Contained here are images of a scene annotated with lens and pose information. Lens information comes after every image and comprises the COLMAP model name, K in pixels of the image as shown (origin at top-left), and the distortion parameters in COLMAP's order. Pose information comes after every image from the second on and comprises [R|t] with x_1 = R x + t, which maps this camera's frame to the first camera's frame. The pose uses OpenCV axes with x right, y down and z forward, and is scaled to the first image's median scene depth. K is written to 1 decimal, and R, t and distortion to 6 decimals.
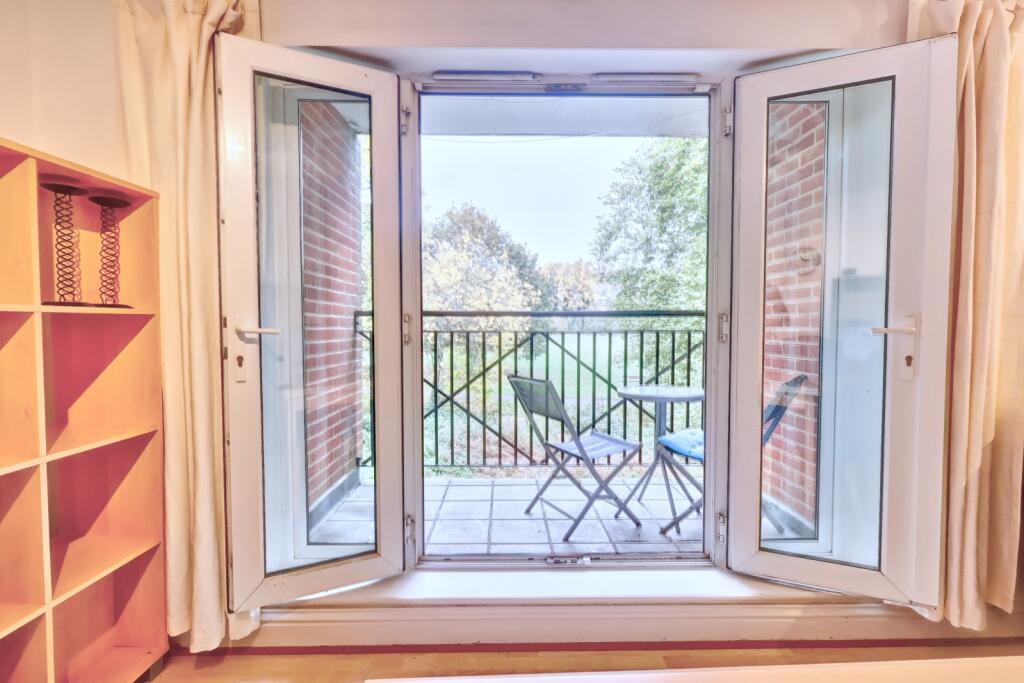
lens RADIAL K [[472.4, 0, 509.5], [0, 472.4, 346.2], [0, 0, 1]] dist [0.004902, 0.001876]
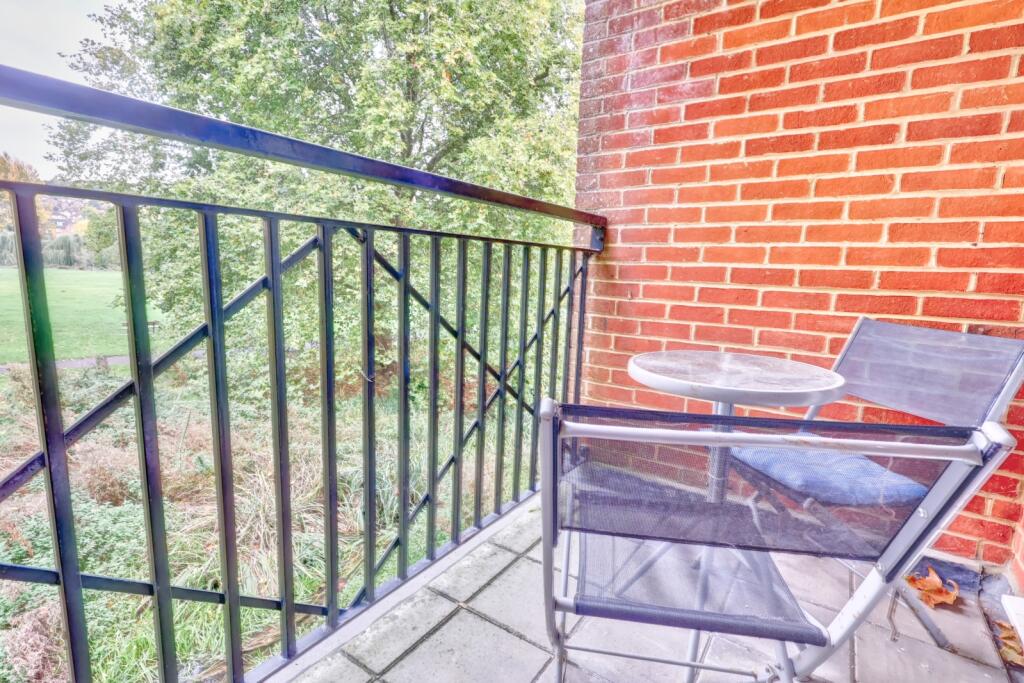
lens RADIAL K [[472.4, 0, 503.5], [0, 472.4, 335.3], [0, 0, 1]] dist [0.004902, 0.001876]
pose [[0.590053, -0.102033, 0.800891, -0.016139], [0.009617, 0.992800, 0.119397, 0.000873], [-0.807307, -0.062749, 0.586786, 0.088272]]
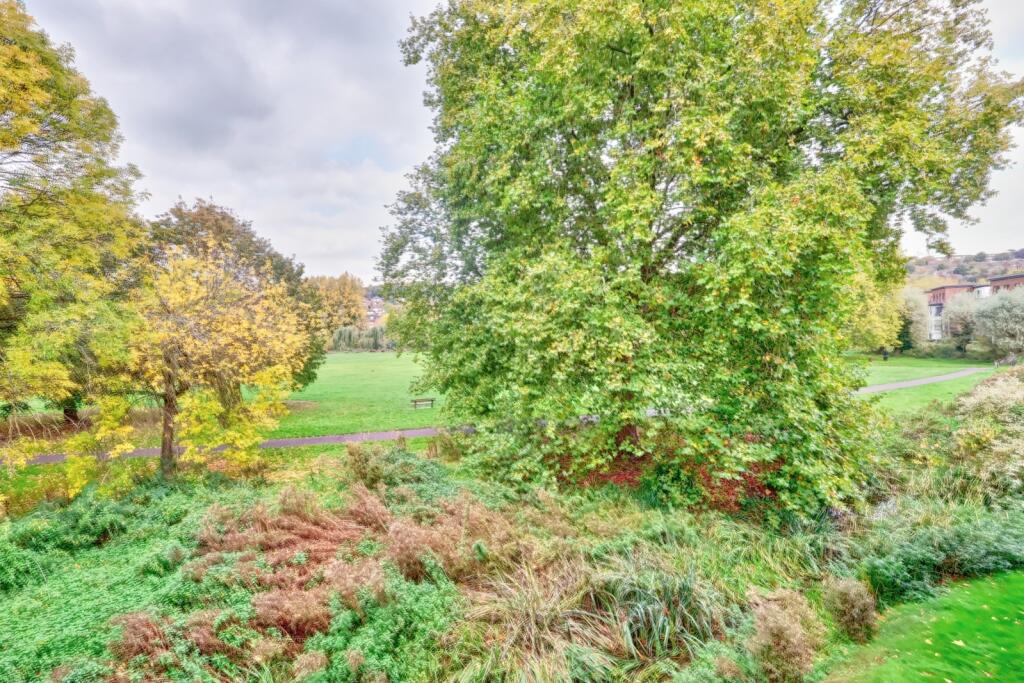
lens RADIAL K [[472.4, 0, 514.7], [0, 472.4, 339.5], [0, 0, 1]] dist [0.004902, 0.001876]
pose [[0.881351, -0.039502, 0.470808, -0.023309], [0.060478, 0.997733, -0.029503, -0.020857], [-0.468576, 0.054476, 0.881742, 0.112245]]
